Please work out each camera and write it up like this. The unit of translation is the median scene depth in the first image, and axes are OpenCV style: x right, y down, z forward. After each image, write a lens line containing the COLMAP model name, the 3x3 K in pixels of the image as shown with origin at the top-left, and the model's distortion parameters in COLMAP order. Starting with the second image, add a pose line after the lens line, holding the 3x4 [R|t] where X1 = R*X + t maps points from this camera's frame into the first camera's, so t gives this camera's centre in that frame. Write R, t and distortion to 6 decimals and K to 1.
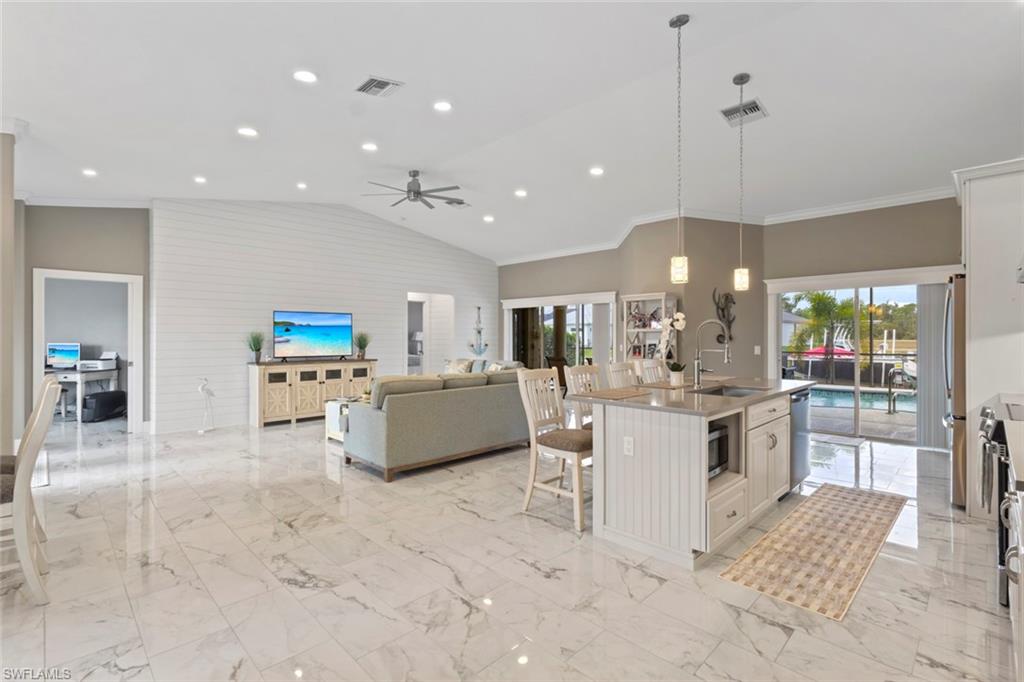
lens RADIAL K [[471.4, 0, 509.0], [0, 471.4, 339.9], [0, 0, 1]] dist [-0.000164, 0.001648]
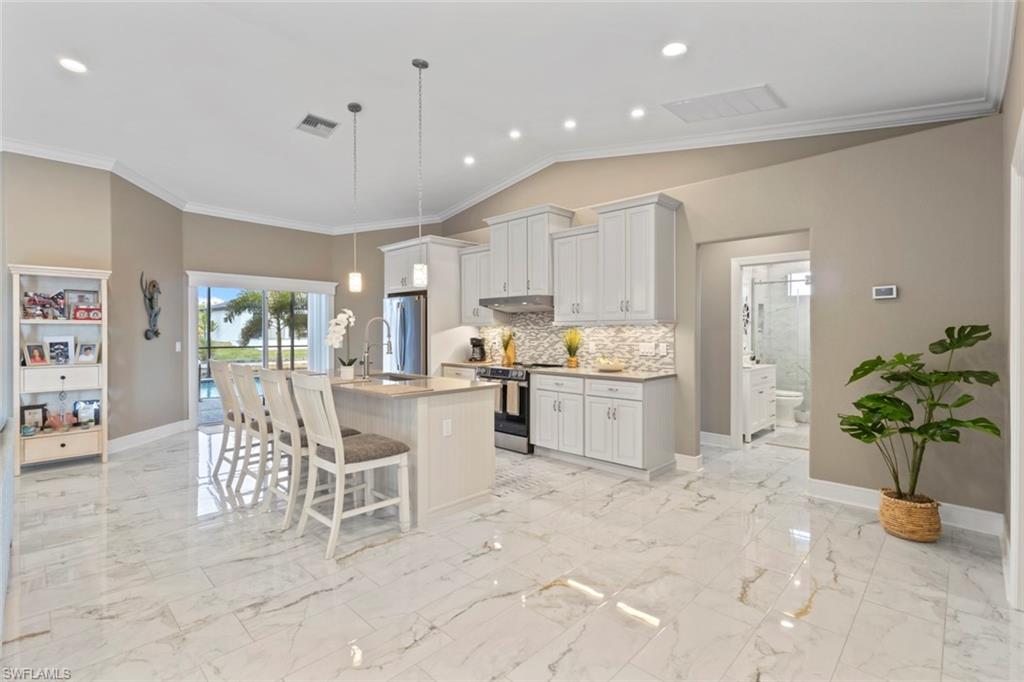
lens RADIAL K [[471.4, 0, 509.6], [0, 471.4, 334.8], [0, 0, 1]] dist [-0.000164, 0.001648]
pose [[-0.023751, -0.005587, 0.999702, -0.433514], [0.005793, 0.999967, 0.005726, -0.003033], [-0.999701, 0.005928, -0.023718, 0.423858]]
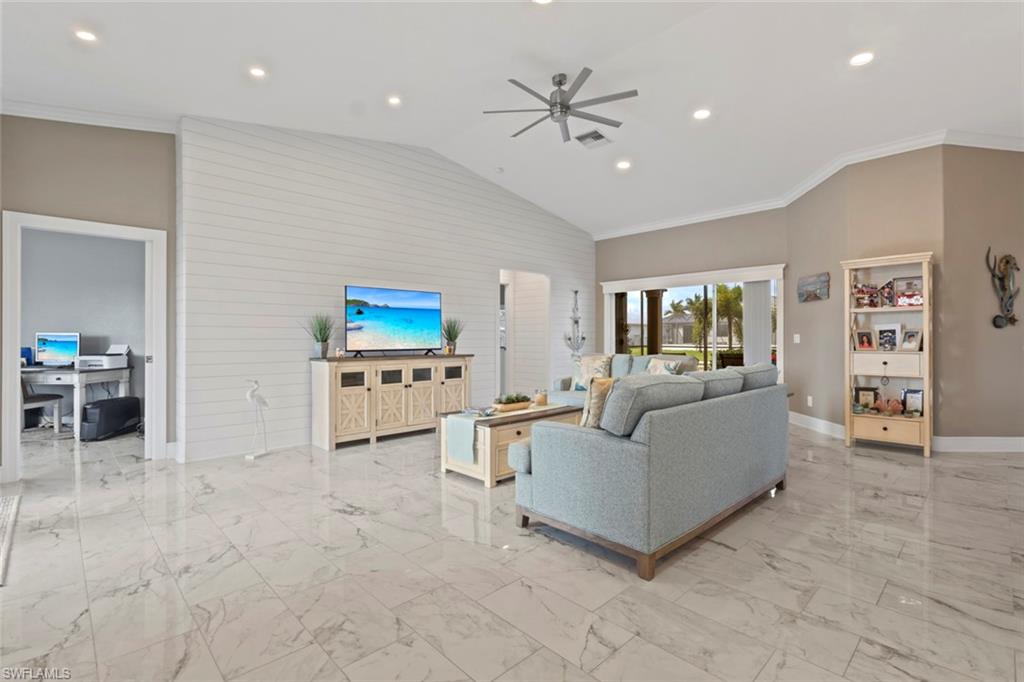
lens RADIAL K [[471.4, 0, 507.4], [0, 471.4, 339.6], [0, 0, 1]] dist [-0.000164, 0.001648]
pose [[0.999895, -0.002550, -0.014300, -0.280951], [0.002480, 0.999985, -0.004911, 0.027895], [0.014312, 0.004875, 0.999886, 0.333207]]
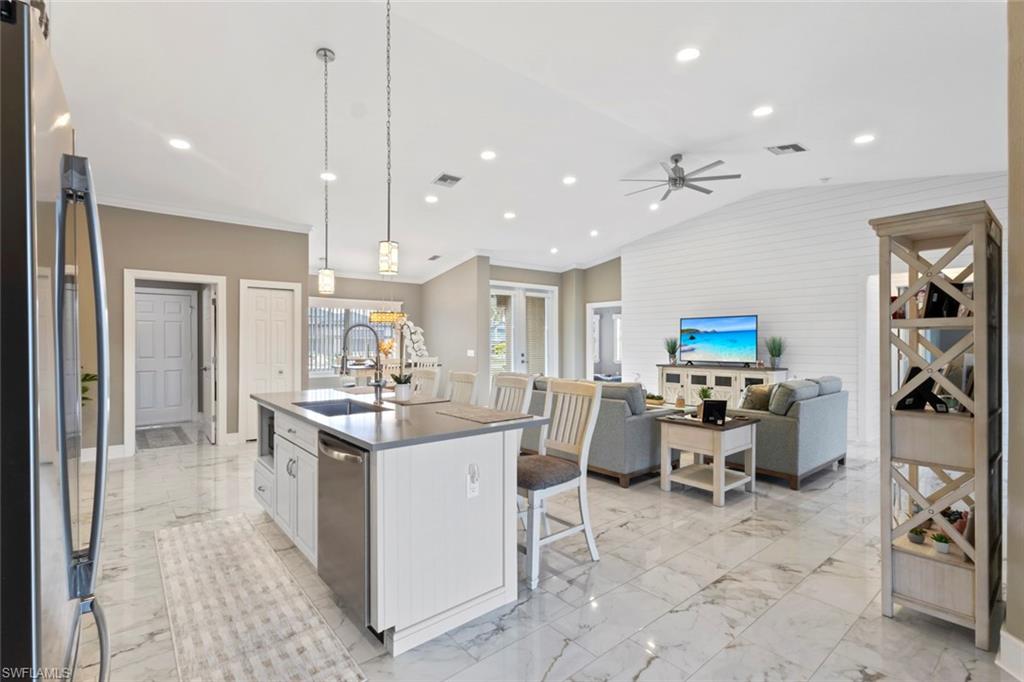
lens RADIAL K [[471.4, 0, 520.3], [0, 471.4, 350.1], [0, 0, 1]] dist [-0.000164, 0.001648]
pose [[-0.075182, 0.018110, -0.997005, 0.751517], [-0.007248, 0.999799, 0.018707, -0.007189], [0.997144, 0.008633, -0.075035, 0.809348]]
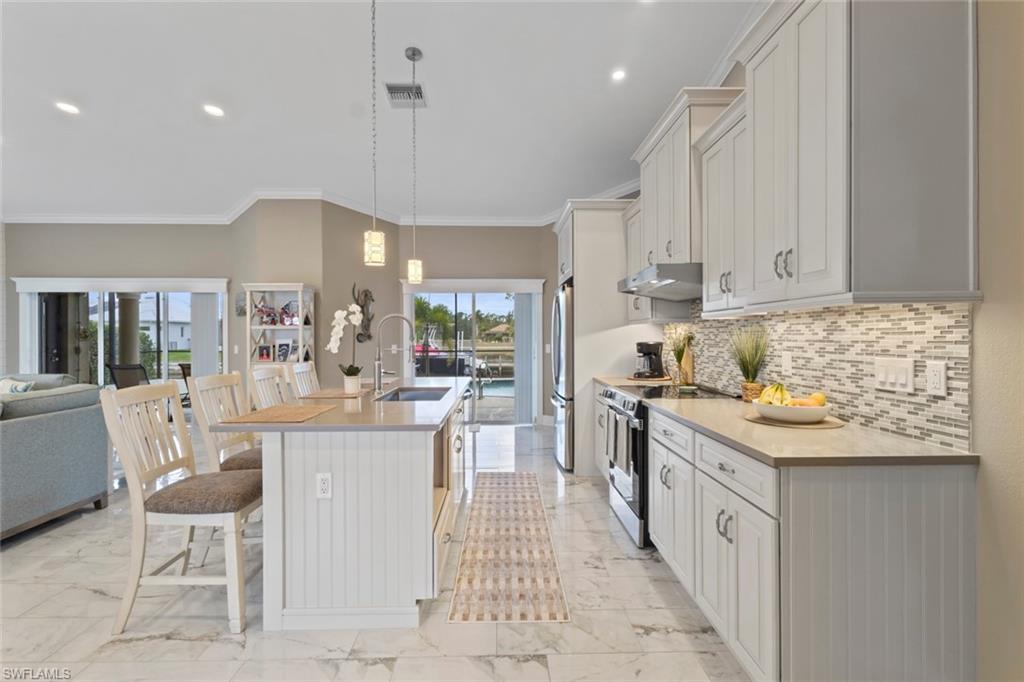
lens RADIAL K [[471.4, 0, 511.1], [0, 471.4, 340.8], [0, 0, 1]] dist [-0.000164, 0.001648]
pose [[0.686024, -0.006342, 0.727552, -0.032503], [0.006415, 0.999976, 0.002668, 0.003524], [-0.727551, 0.002837, 0.686048, 0.149207]]
